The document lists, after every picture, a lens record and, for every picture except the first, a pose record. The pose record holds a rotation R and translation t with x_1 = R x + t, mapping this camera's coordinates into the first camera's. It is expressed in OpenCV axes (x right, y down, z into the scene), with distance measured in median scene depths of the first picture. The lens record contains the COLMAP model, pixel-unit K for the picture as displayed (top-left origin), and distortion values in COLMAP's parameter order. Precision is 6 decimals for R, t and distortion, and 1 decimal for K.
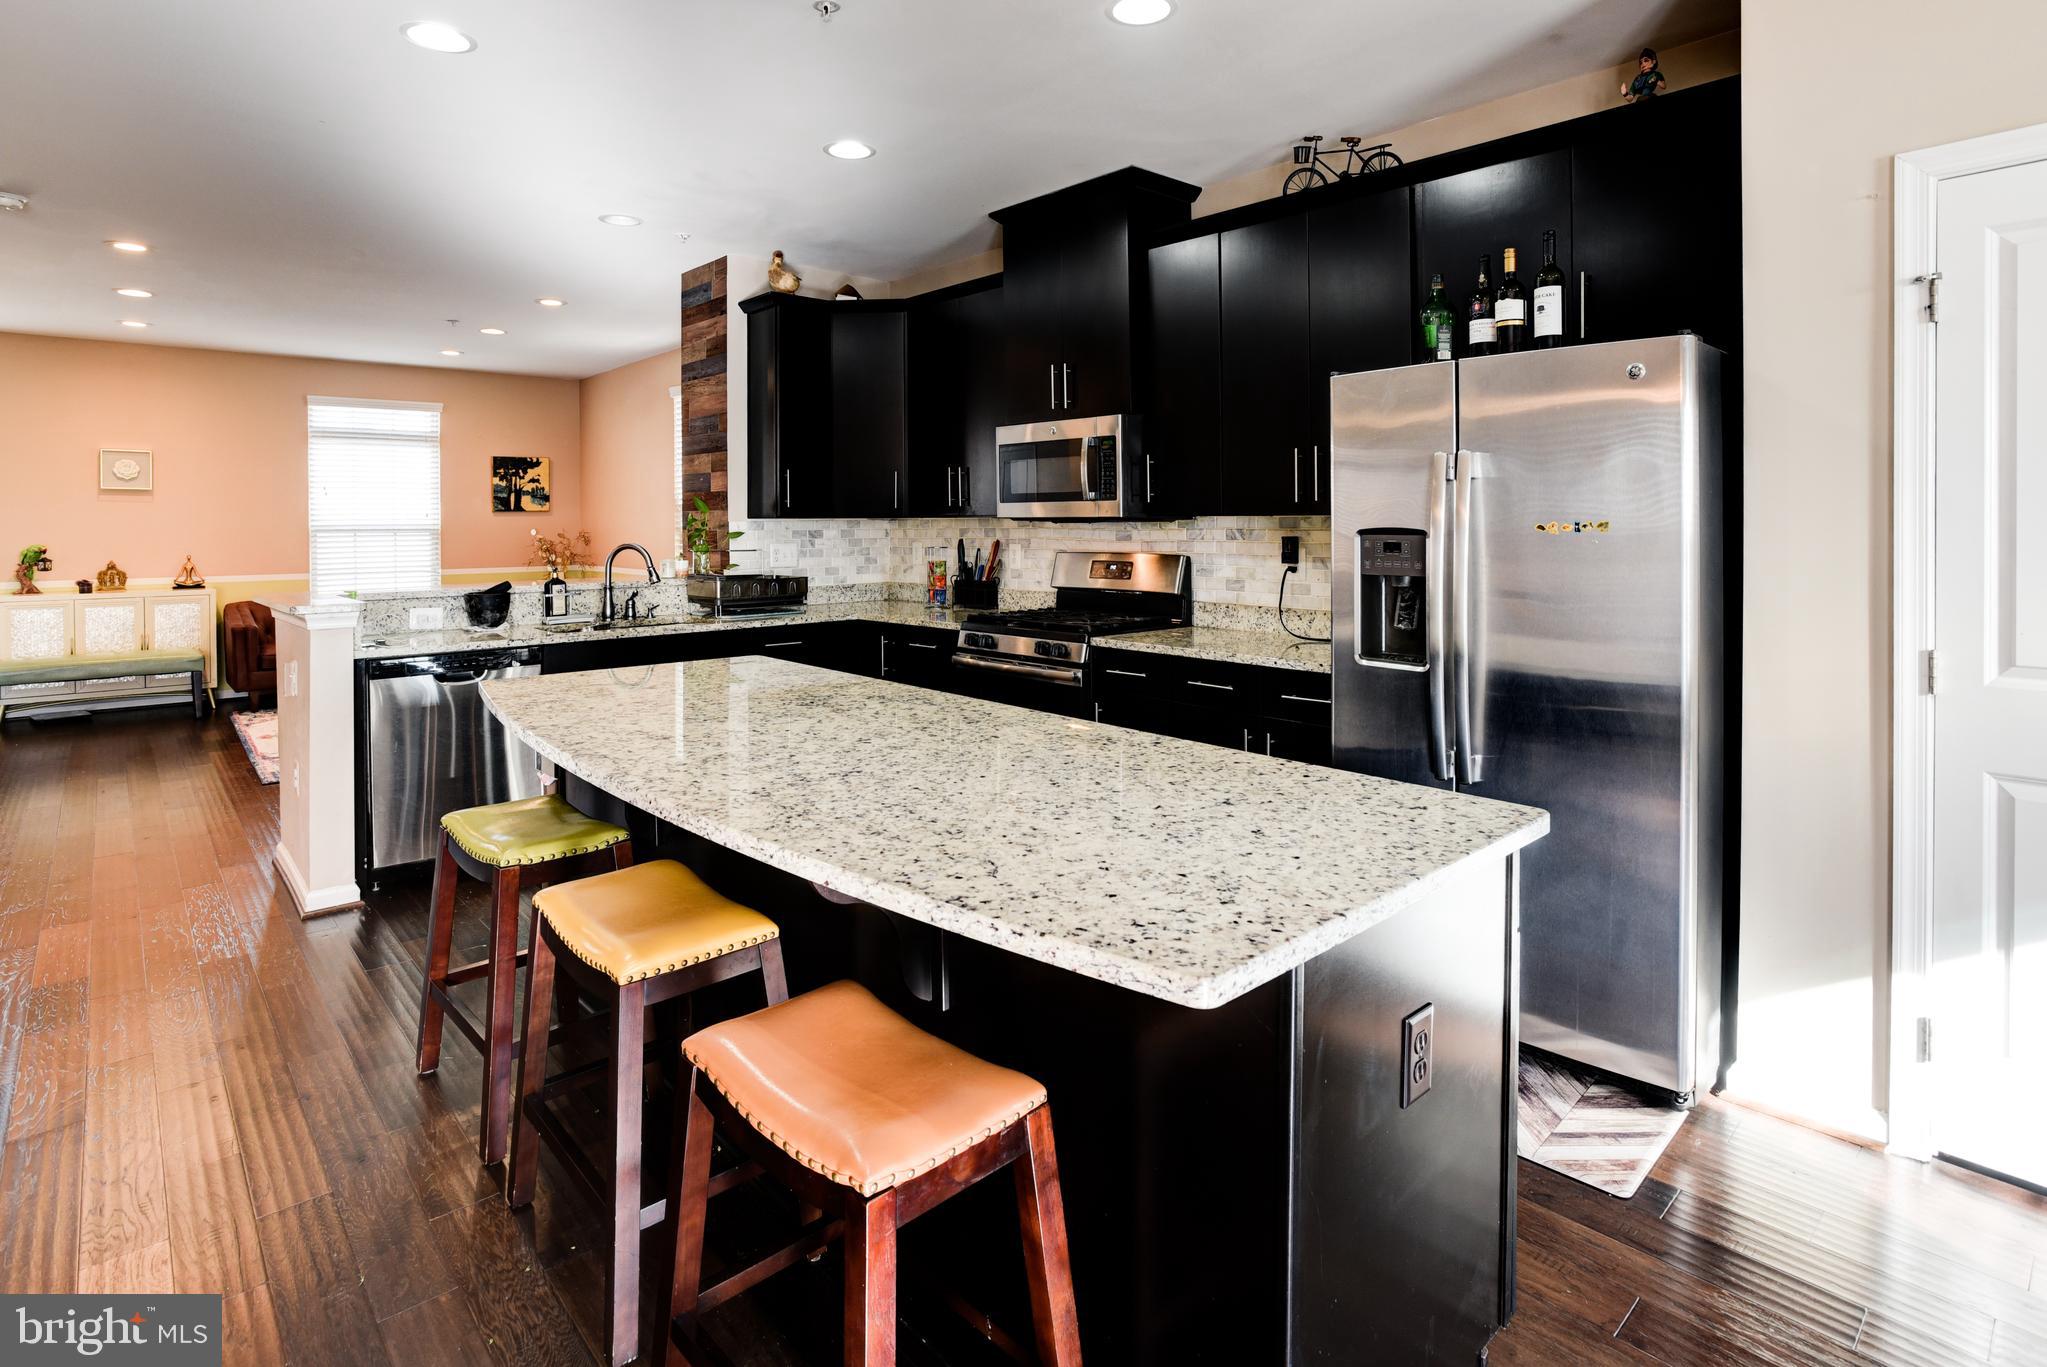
lens RADIAL K [[1051.7, 0, 1031.4], [0, 1051.7, 536.7], [0, 0, 1]] dist [-0.064190, 0.032290]
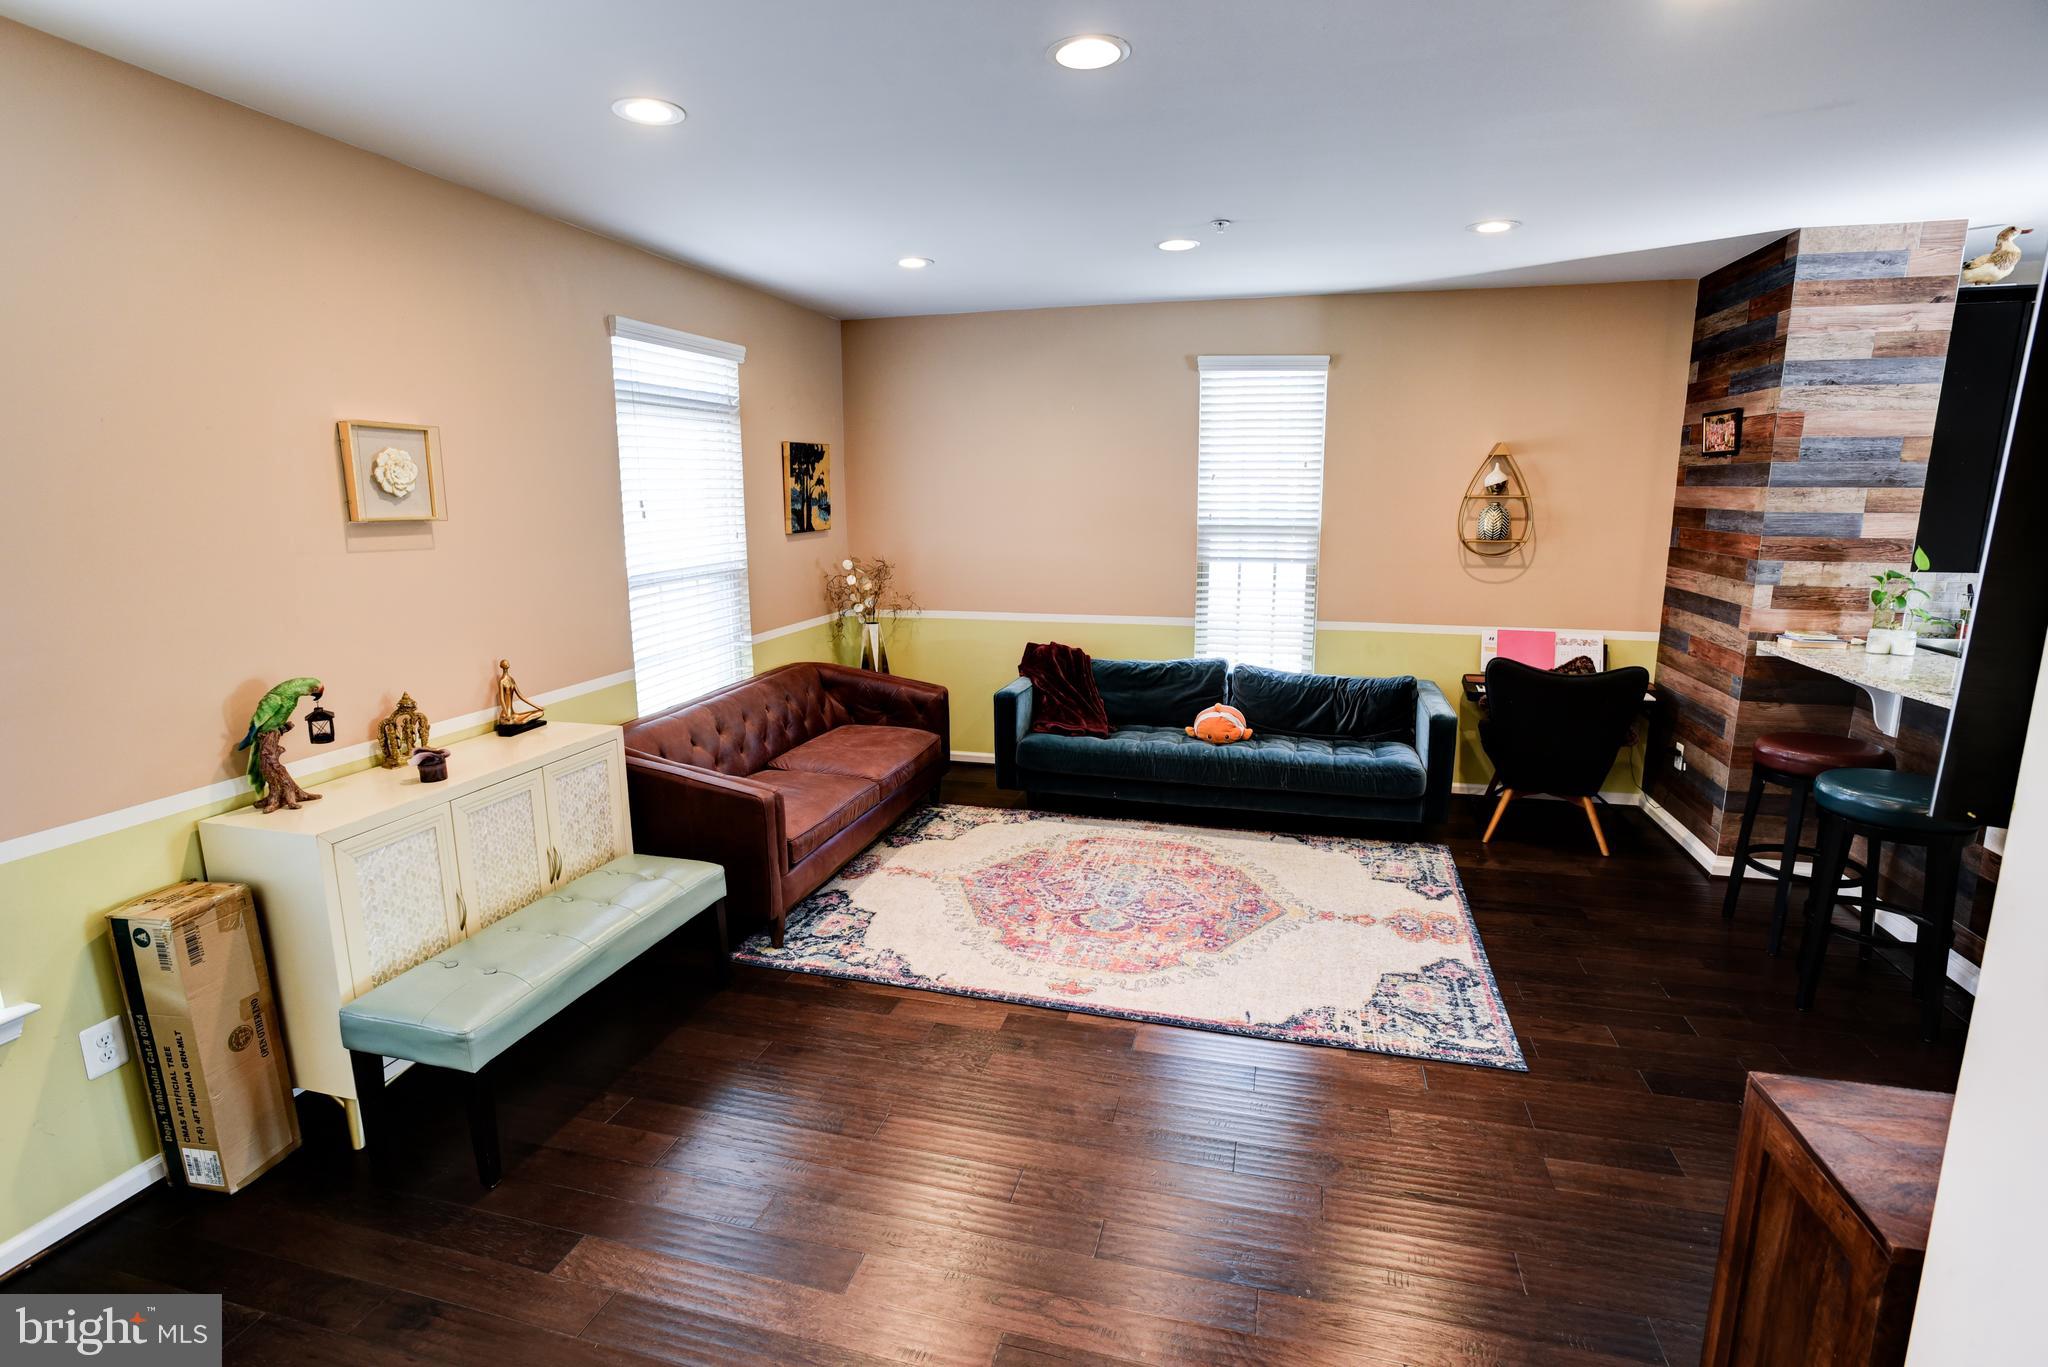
lens RADIAL K [[1006.3, 0, 1024.0], [0, 1006.3, 683.5], [0, 0, 1]] dist [-0.057676, 0.026196]
pose [[0.845836, -0.100548, 0.523881, -1.379790], [0.007343, 0.984177, 0.177037, -0.078766], [-0.533392, -0.145897, 0.833191, 0.802687]]
